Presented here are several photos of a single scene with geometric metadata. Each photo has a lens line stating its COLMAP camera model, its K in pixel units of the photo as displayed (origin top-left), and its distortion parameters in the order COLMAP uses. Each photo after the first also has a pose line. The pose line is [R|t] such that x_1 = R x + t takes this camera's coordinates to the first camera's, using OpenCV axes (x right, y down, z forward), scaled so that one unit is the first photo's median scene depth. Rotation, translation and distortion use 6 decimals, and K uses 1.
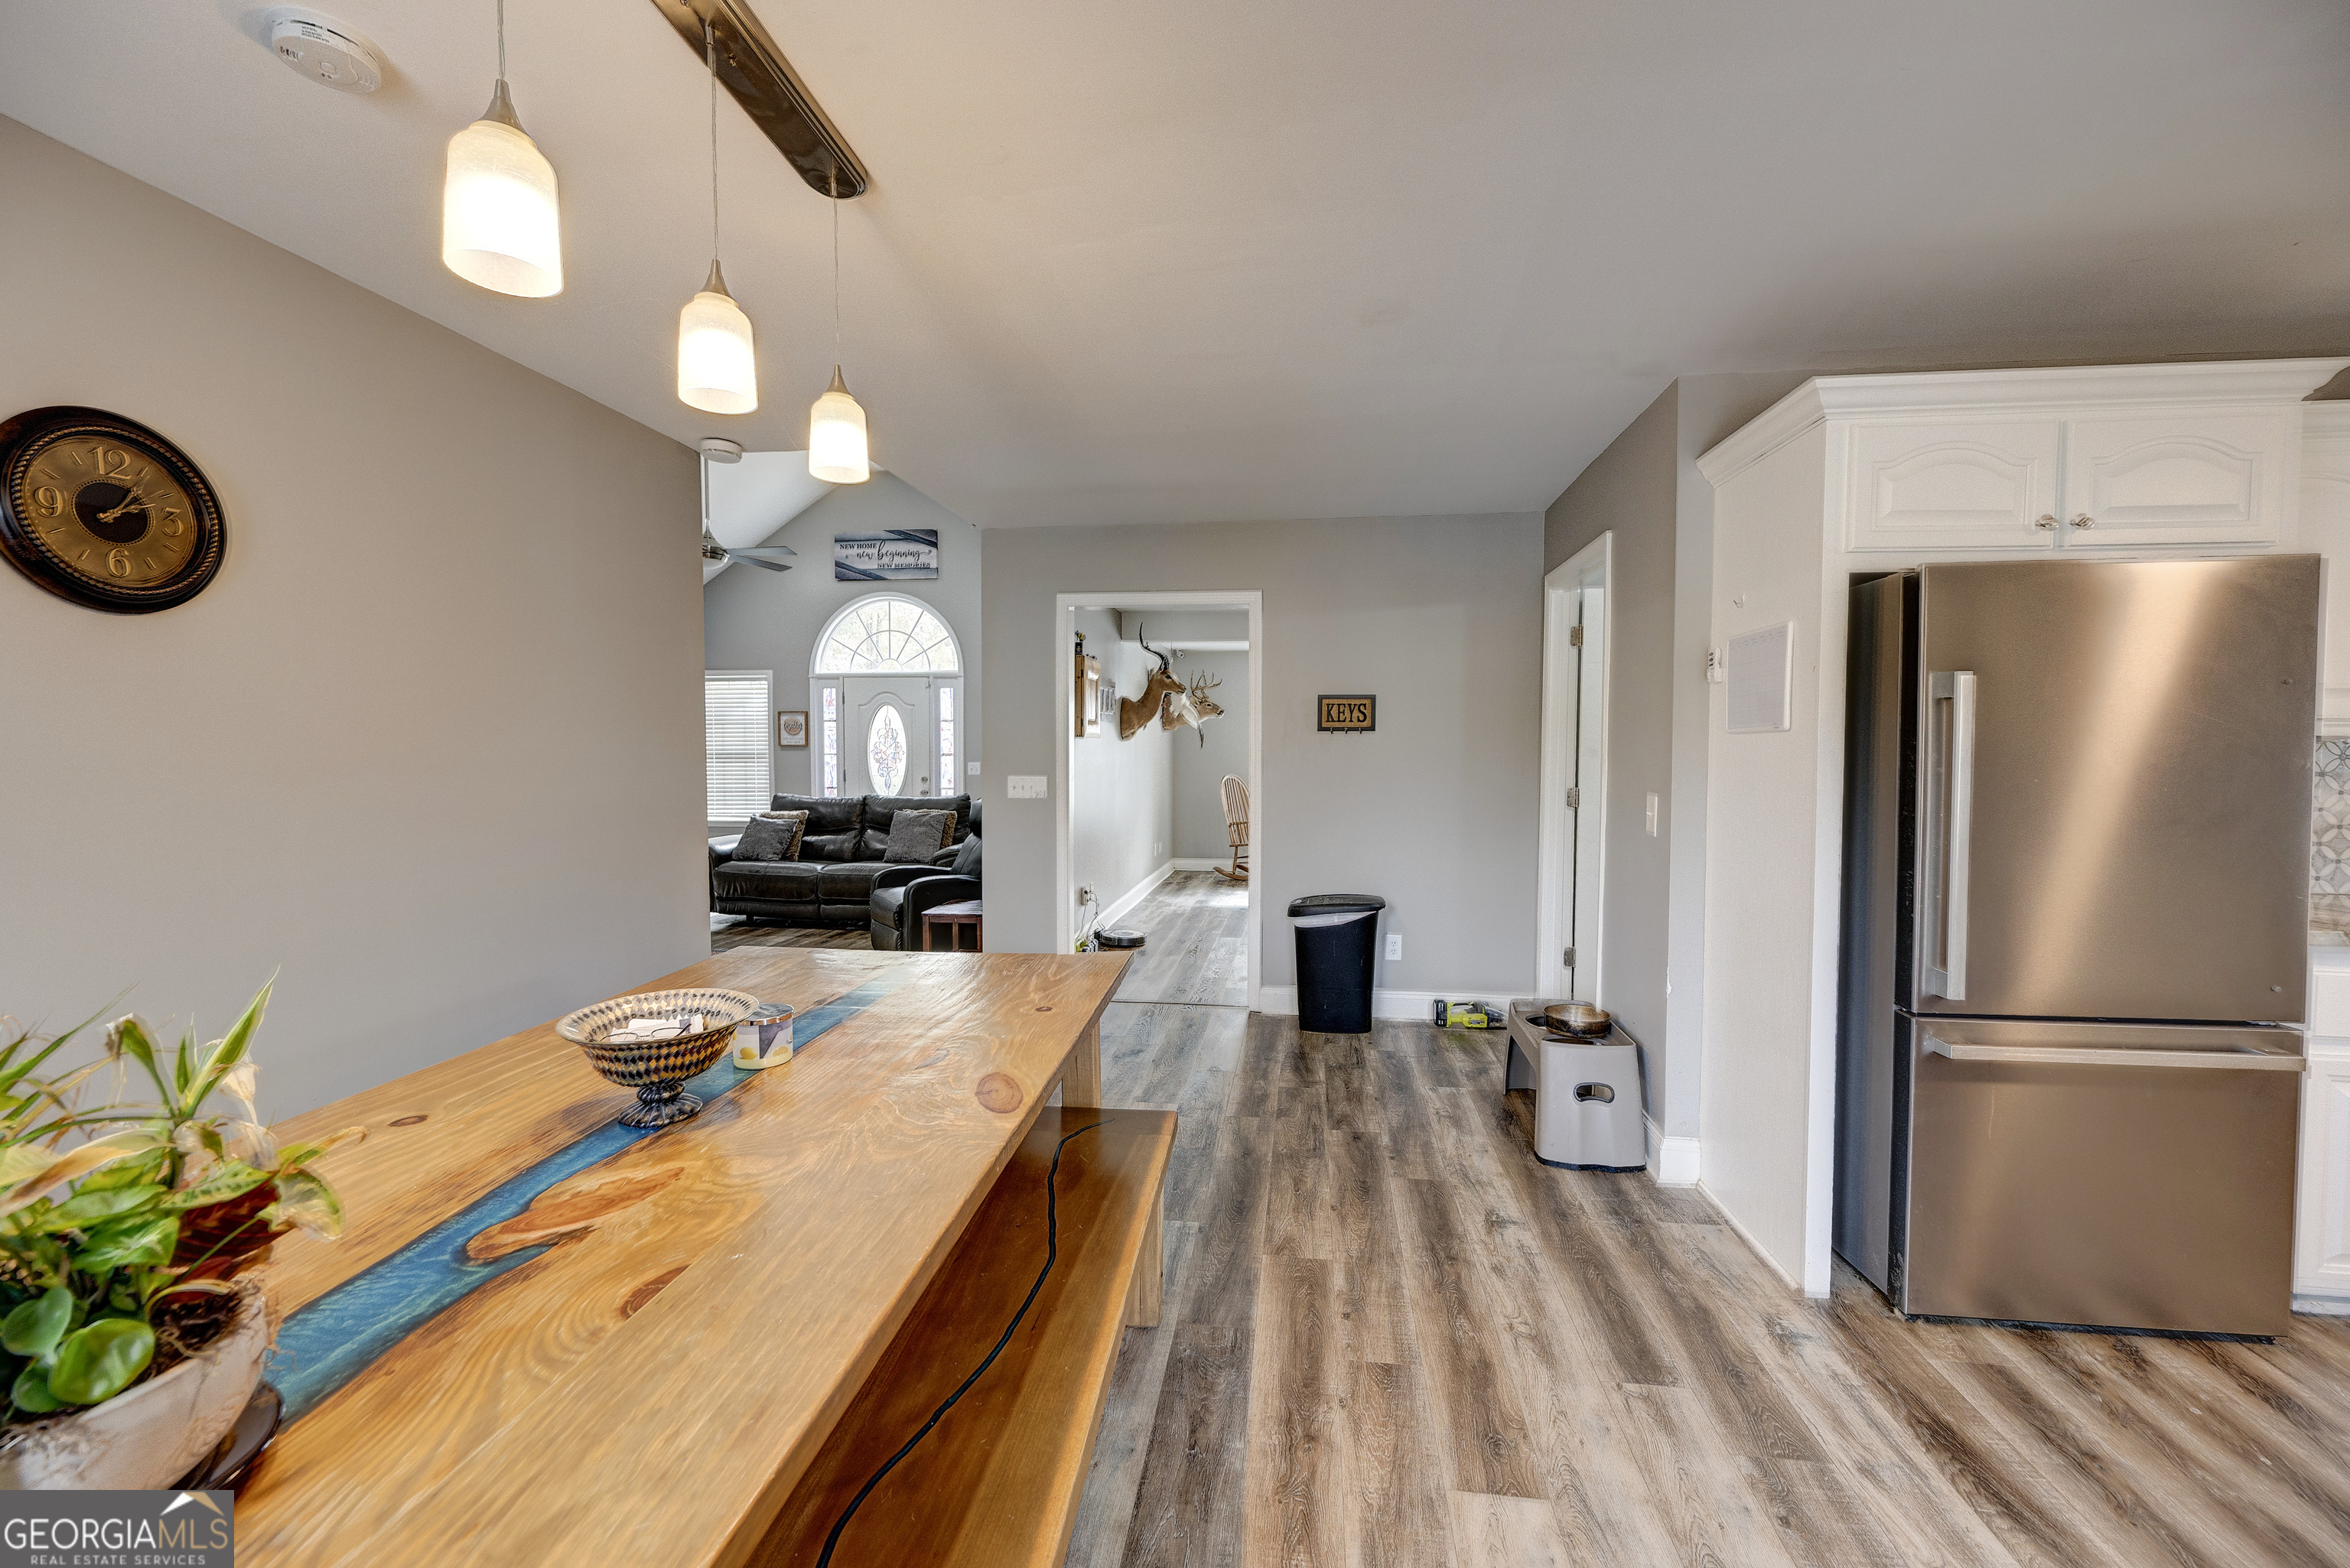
lens RADIAL K [[932.5, 0, 1176.1], [0, 932.5, 781.1], [0, 0, 1]] dist [0.000802, -0.000187]
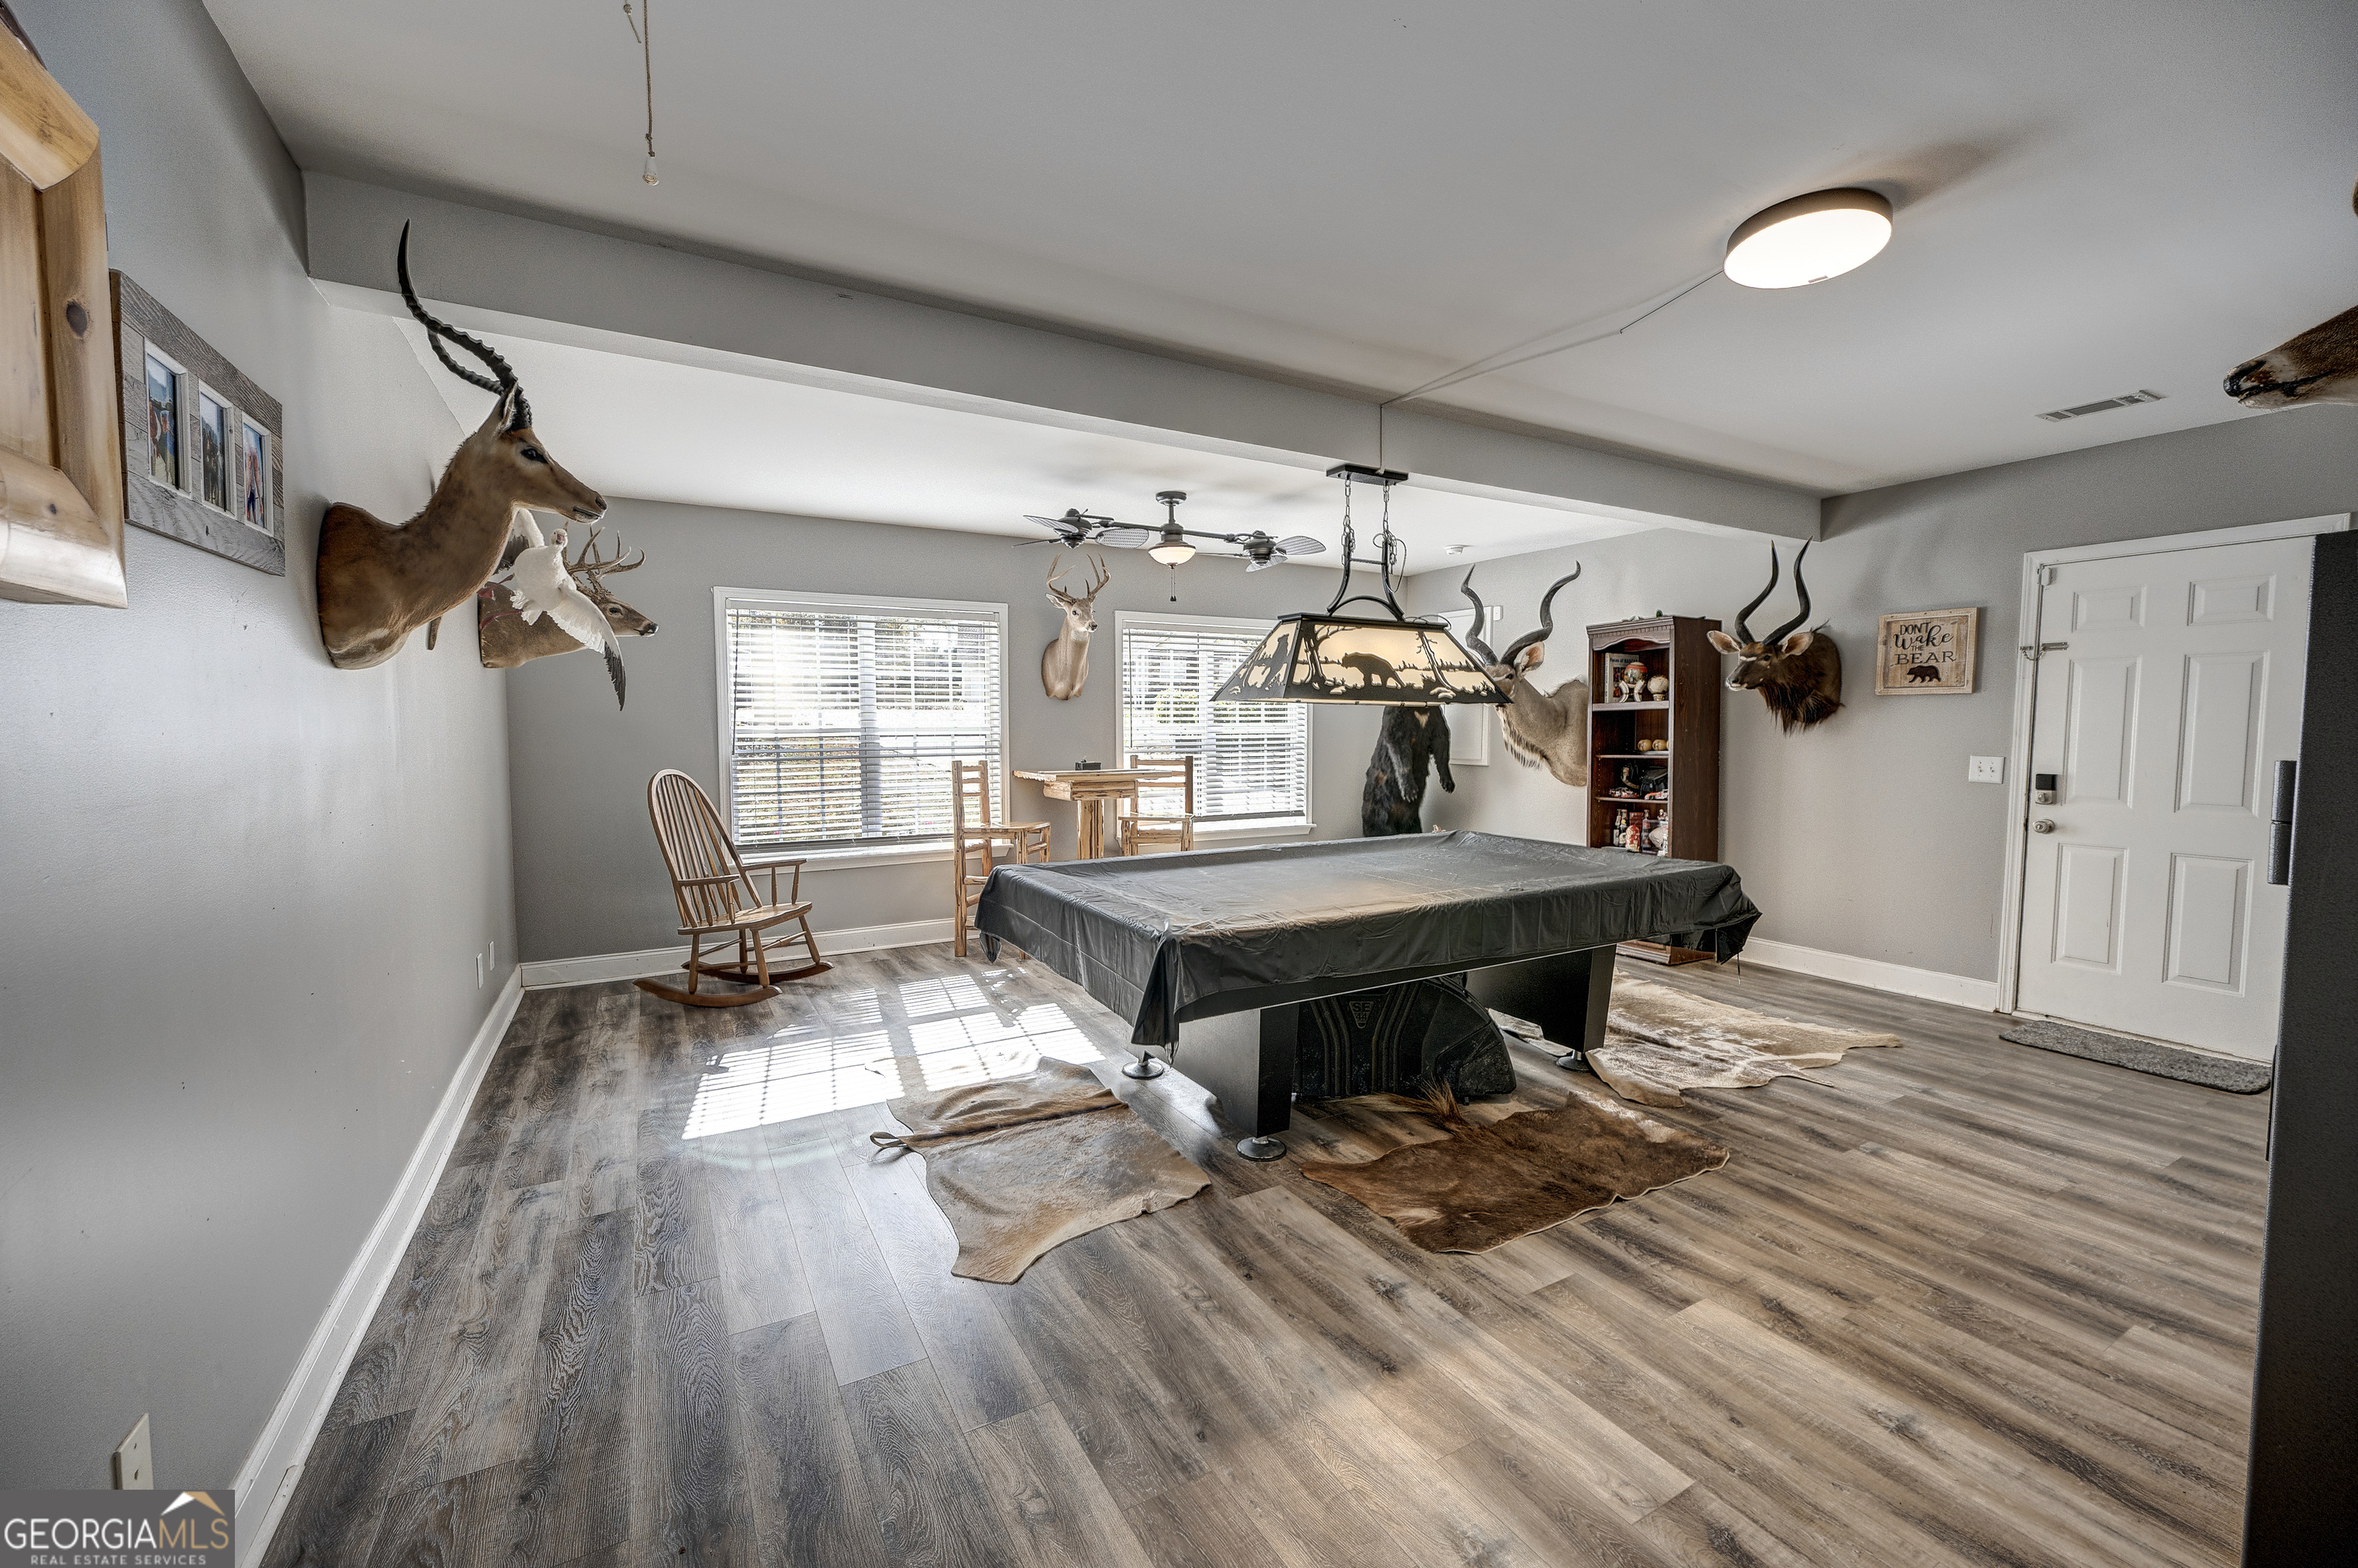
lens RADIAL K [[935.7, 0, 1180.1], [0, 935.7, 781.0], [0, 0, 1]] dist [0.000802, -0.000187]
pose [[0.796891, -0.027370, 0.603503, -0.025693], [0.011815, 0.999488, 0.029727, -0.015040], [-0.604007, -0.016559, 0.796807, 0.617251]]
